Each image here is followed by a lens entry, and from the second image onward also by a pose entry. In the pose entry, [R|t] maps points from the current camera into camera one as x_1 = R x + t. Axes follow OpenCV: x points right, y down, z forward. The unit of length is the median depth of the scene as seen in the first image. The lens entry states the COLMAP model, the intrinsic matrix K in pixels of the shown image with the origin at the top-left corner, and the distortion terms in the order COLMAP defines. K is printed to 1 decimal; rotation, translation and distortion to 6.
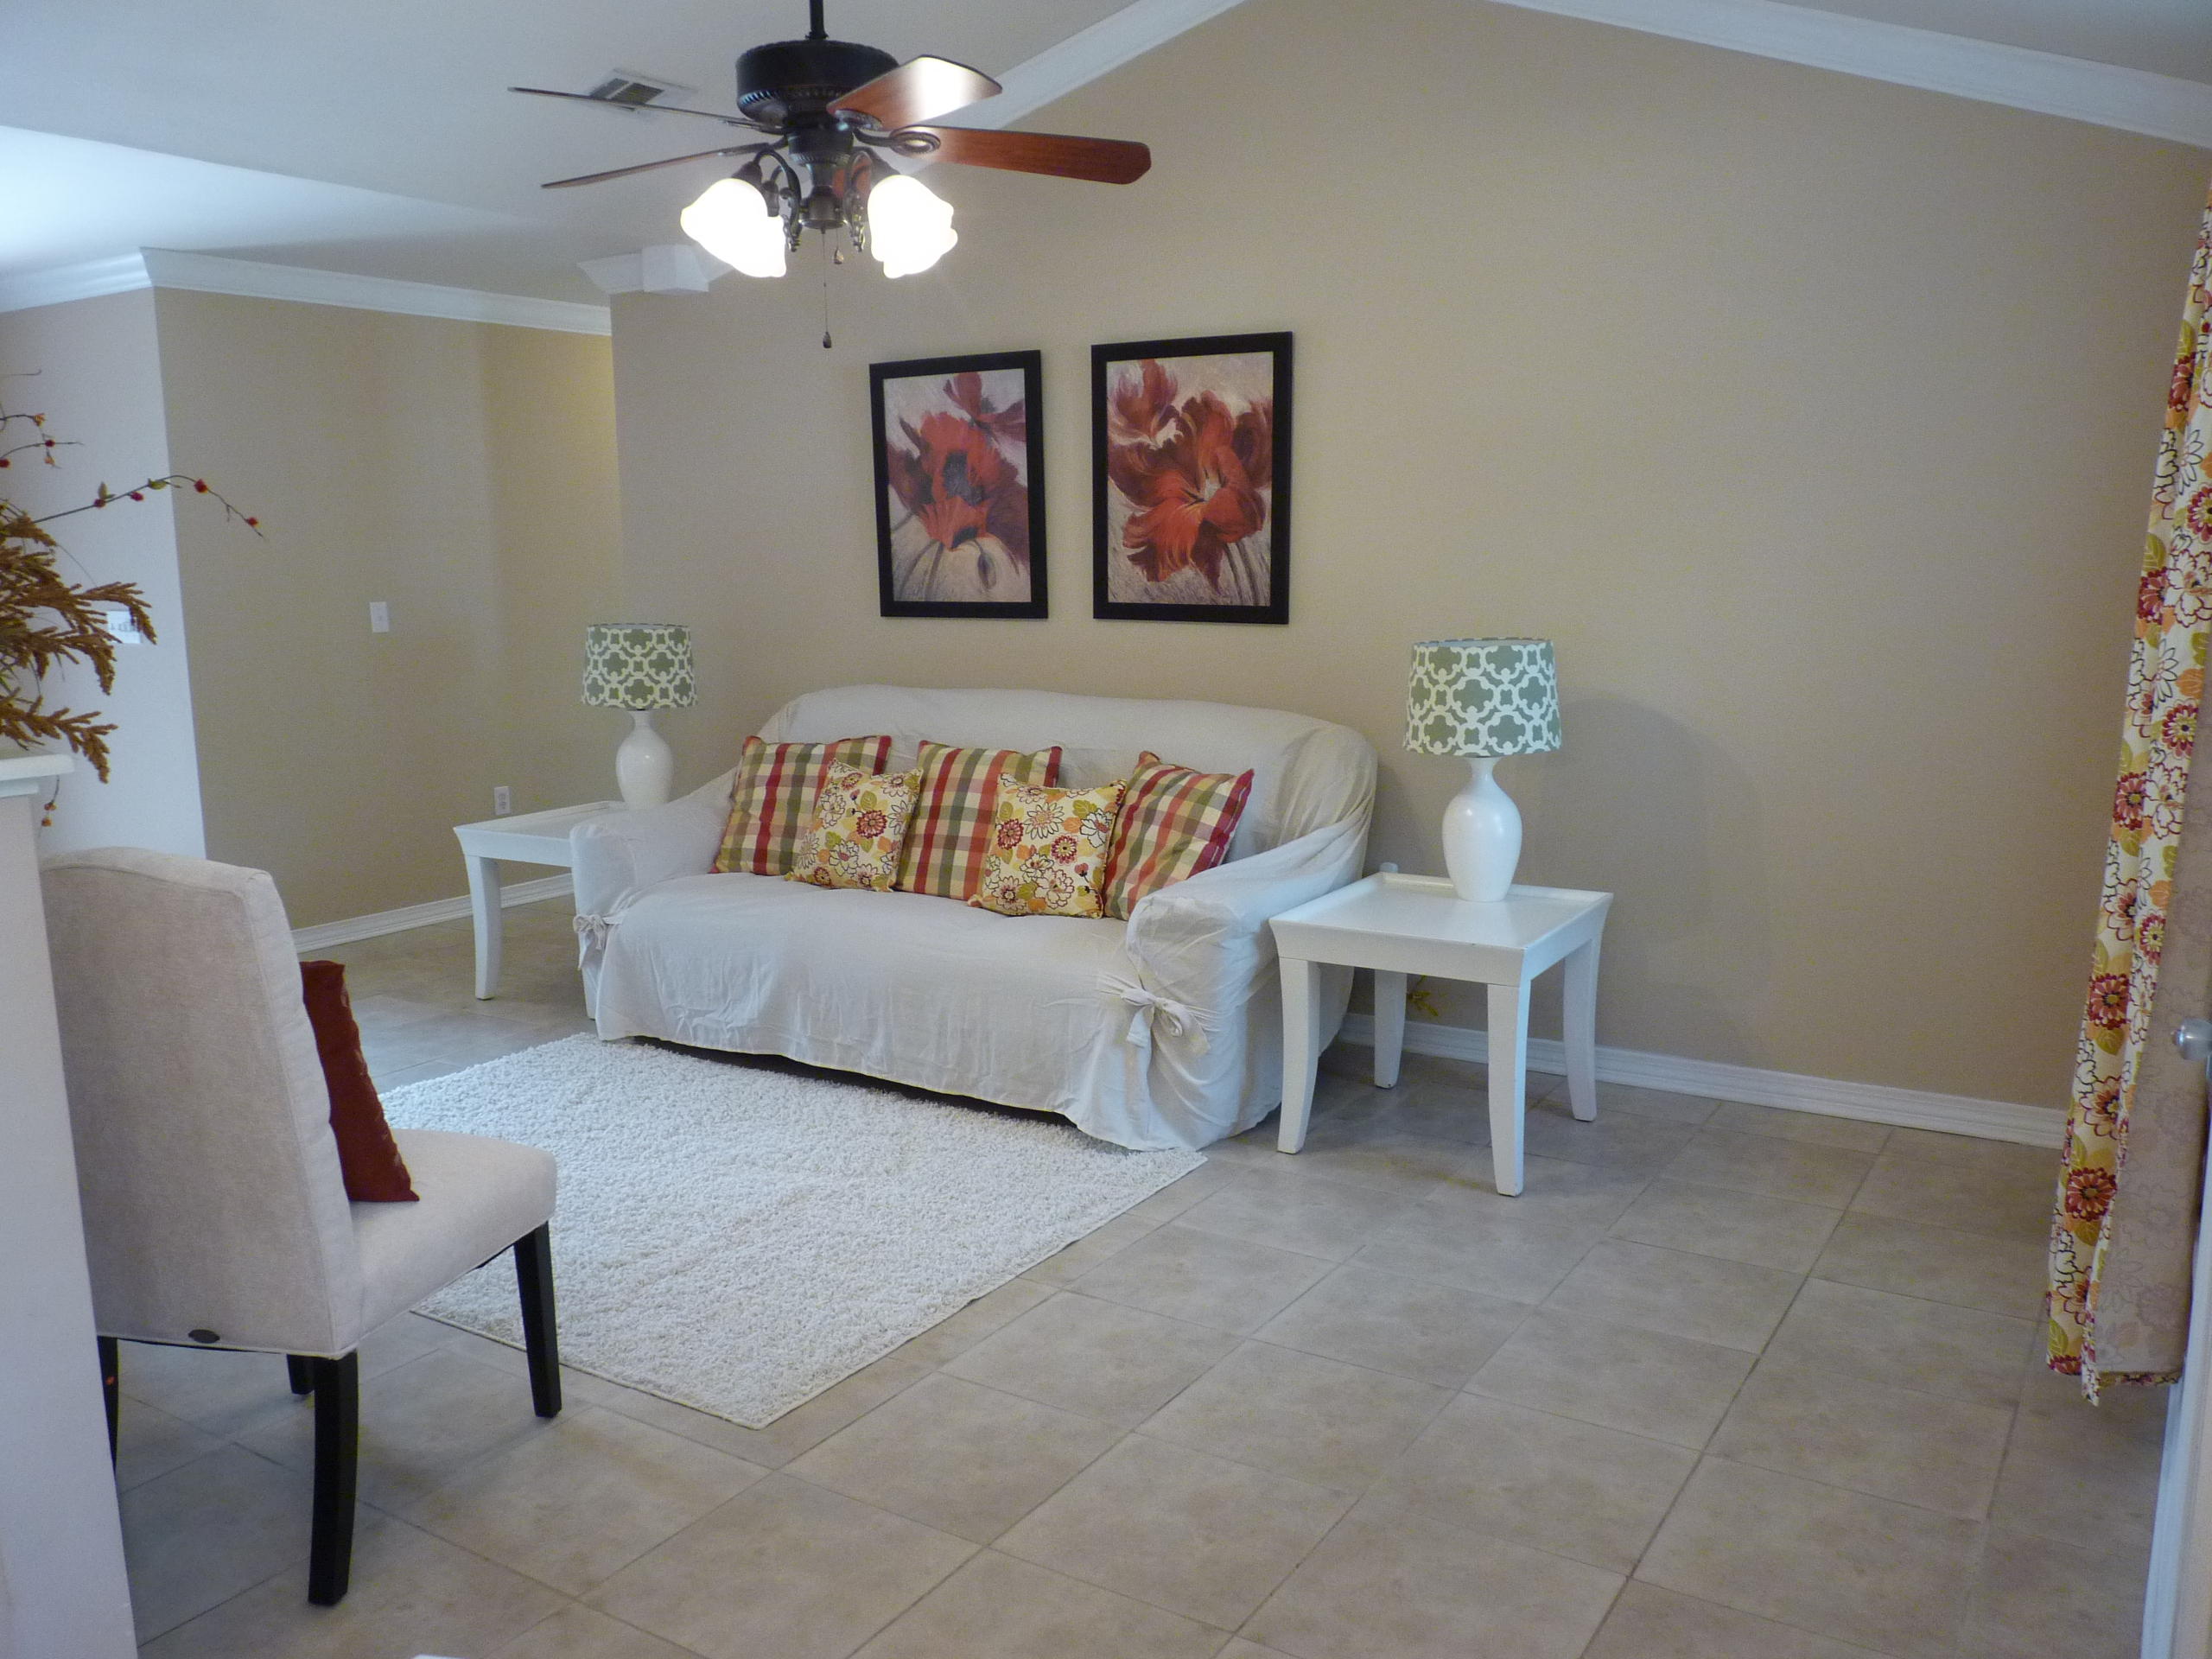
lens RADIAL K [[1772.1, 0, 1109.9], [0, 1772.1, 847.5], [0, 0, 1]] dist [-0.017463, -0.001189]
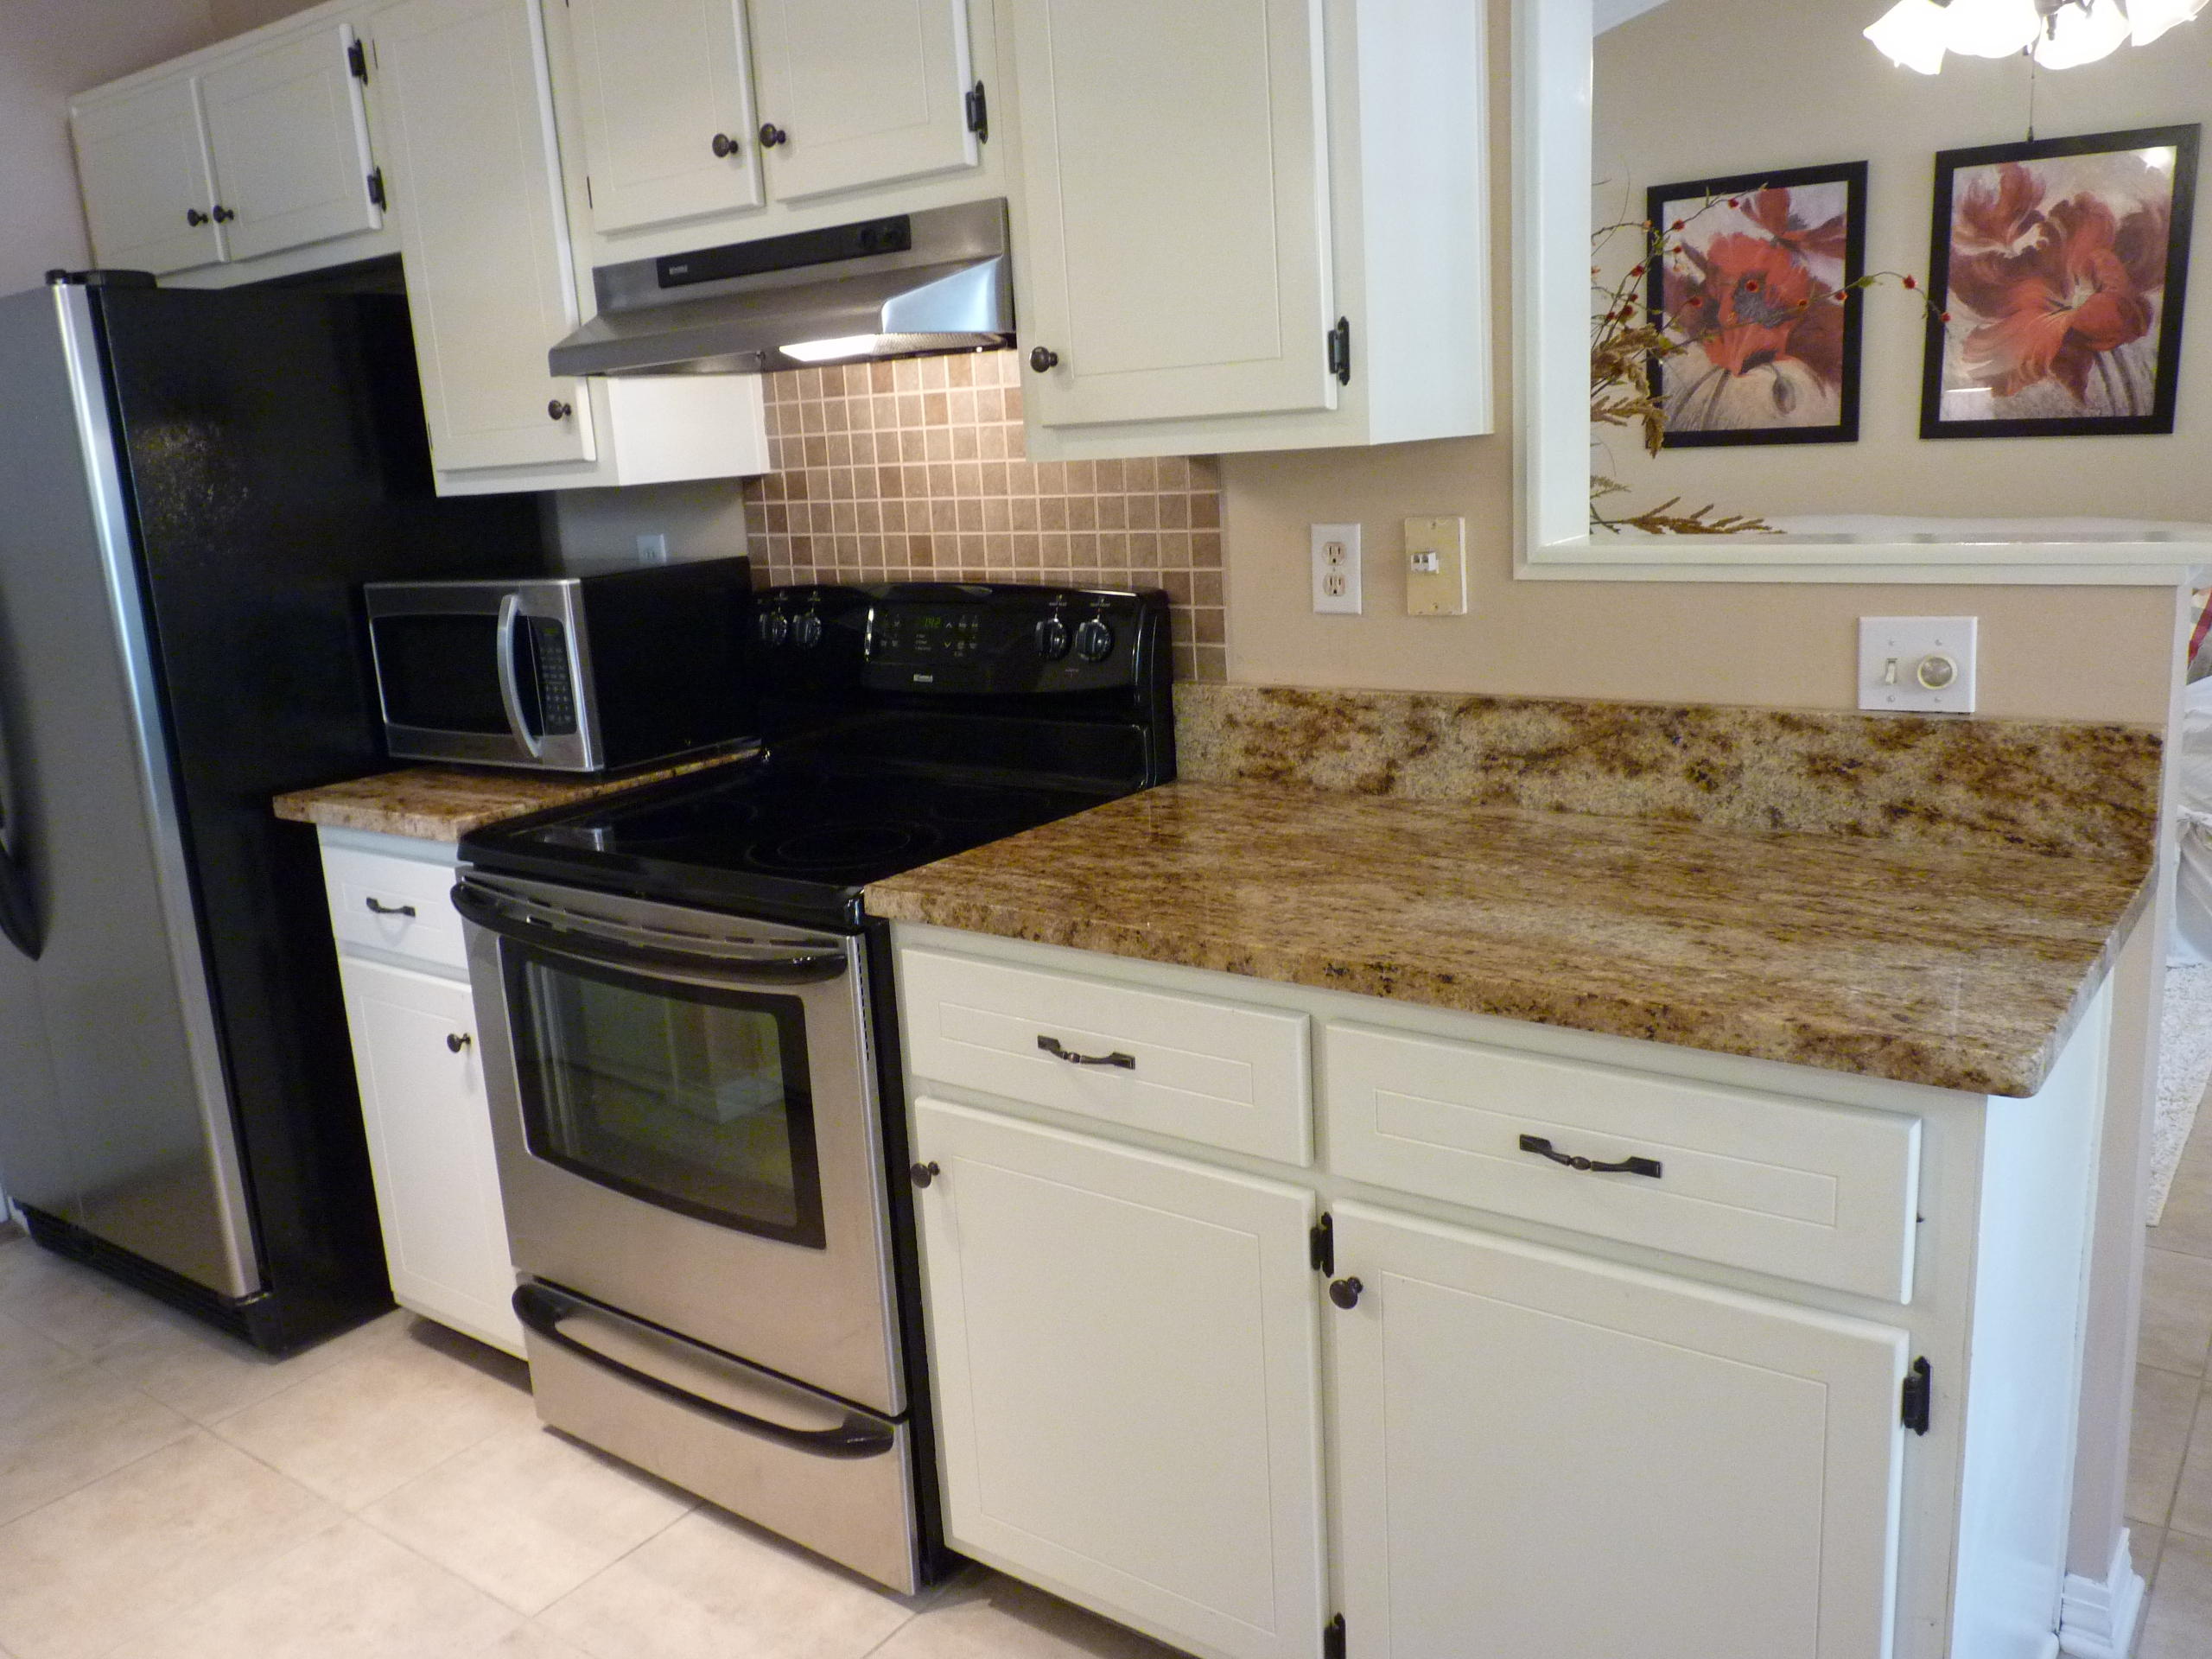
lens RADIAL K [[1772.1, 0, 1088.0], [0, 1772.1, 835.7], [0, 0, 1]] dist [-0.017463, -0.001189]
pose [[0.994892, -0.022051, -0.098504, -0.375296], [0.028505, 0.997504, 0.064596, 0.013333], [0.096834, -0.067074, 0.993038, -0.024774]]
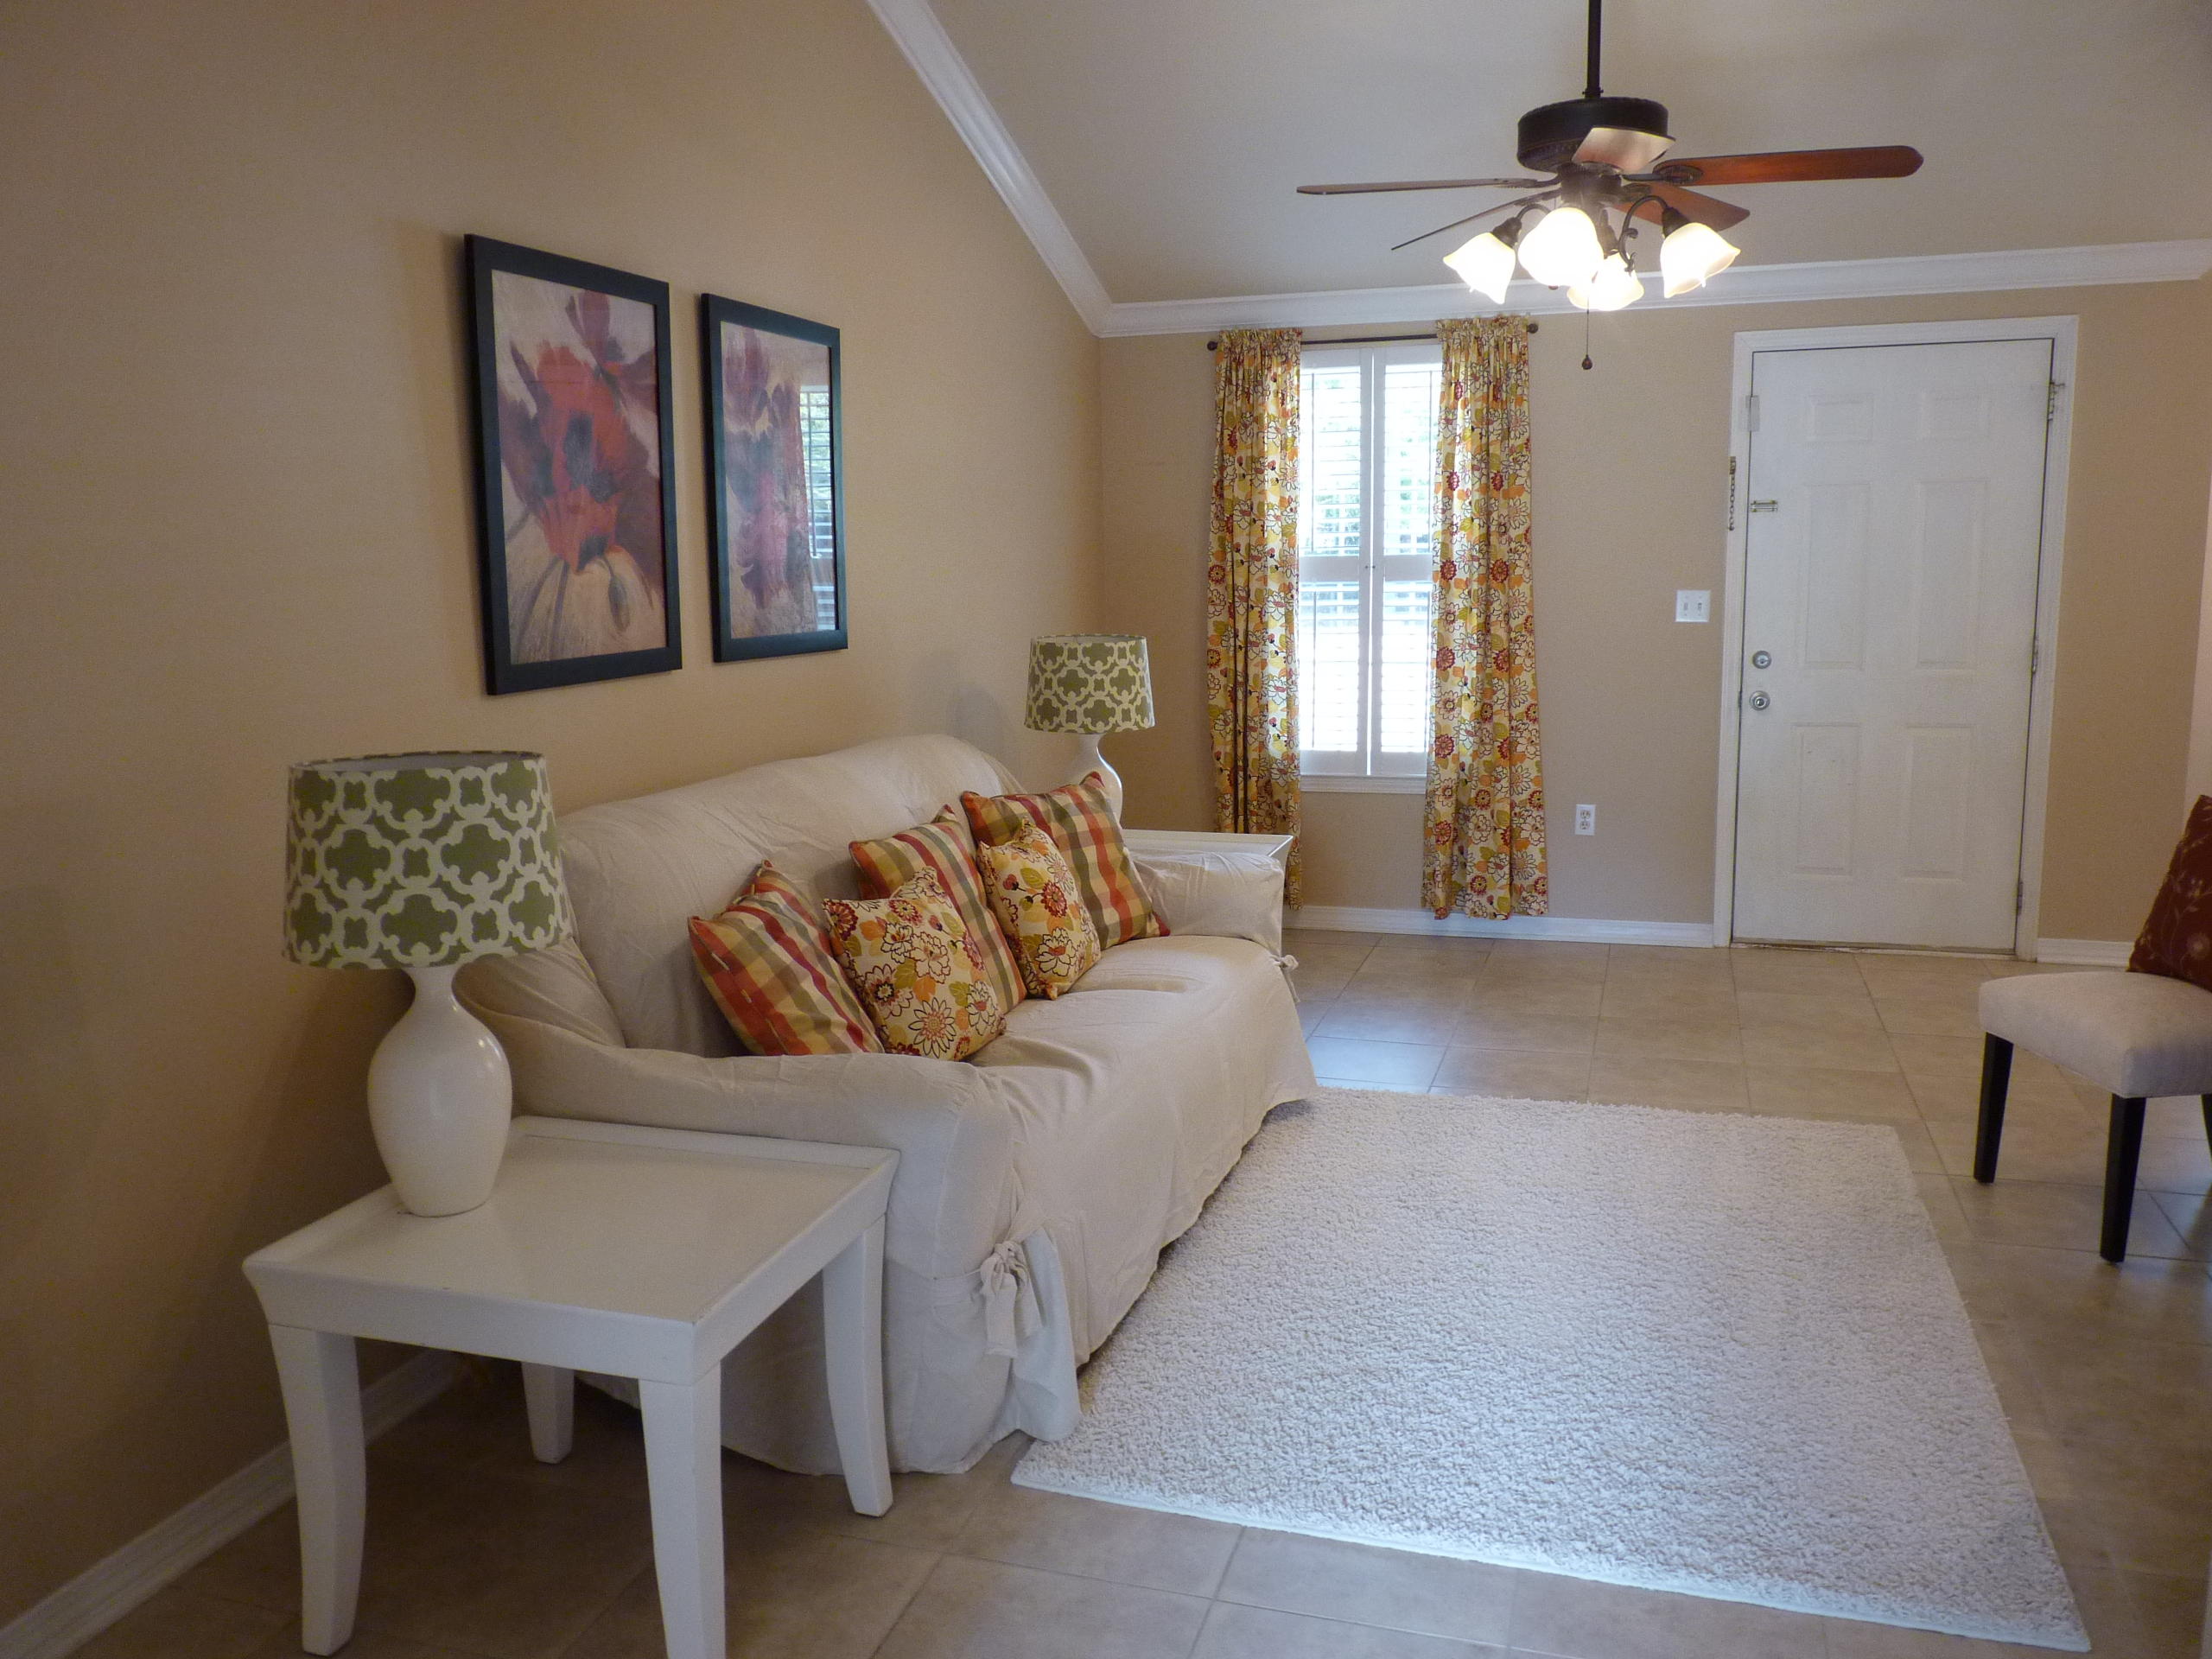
lens RADIAL K [[1772.1, 0, 1049.4], [0, 1772.1, 843.6], [0, 0, 1]] dist [-0.017463, -0.001189]
pose [[-0.232432, -0.145185, 0.961716, -0.766160], [0.185232, 0.964090, 0.190311, -0.171962], [-0.954811, 0.222375, -0.197192, 1.033493]]
